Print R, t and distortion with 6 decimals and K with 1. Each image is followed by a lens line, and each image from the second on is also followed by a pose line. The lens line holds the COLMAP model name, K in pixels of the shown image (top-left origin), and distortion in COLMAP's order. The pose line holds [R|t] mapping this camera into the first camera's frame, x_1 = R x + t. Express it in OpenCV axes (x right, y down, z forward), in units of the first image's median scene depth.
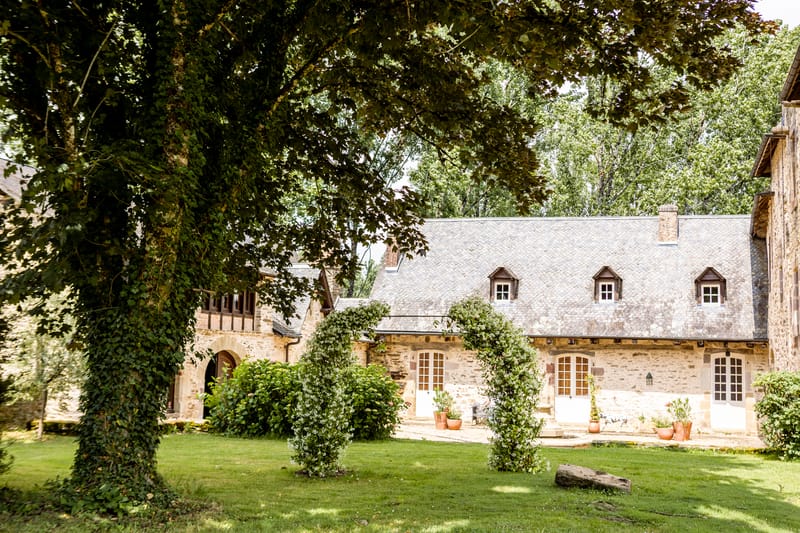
lens RADIAL K [[809.1, 0, 403.6], [0, 809.1, 270.4], [0, 0, 1]] dist [-0.072120, 0.000000]
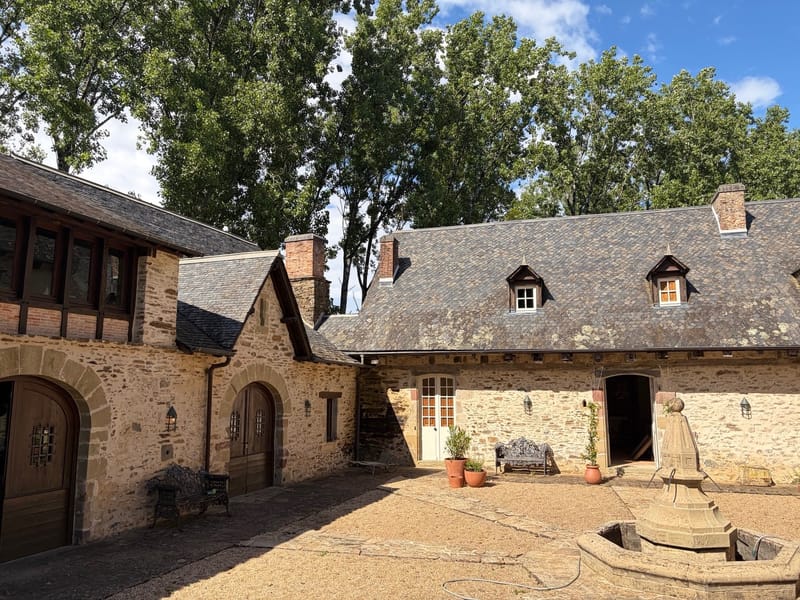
lens RADIAL K [[580.4, 0, 399.4], [0, 580.4, 296.1], [0, 0, 1]] dist [0.004060, 0.003422]
pose [[0.999529, -0.027312, -0.013969, 0.007674], [0.026587, 0.998409, -0.049720, 0.052259], [0.015305, 0.049326, 0.998665, 0.454746]]
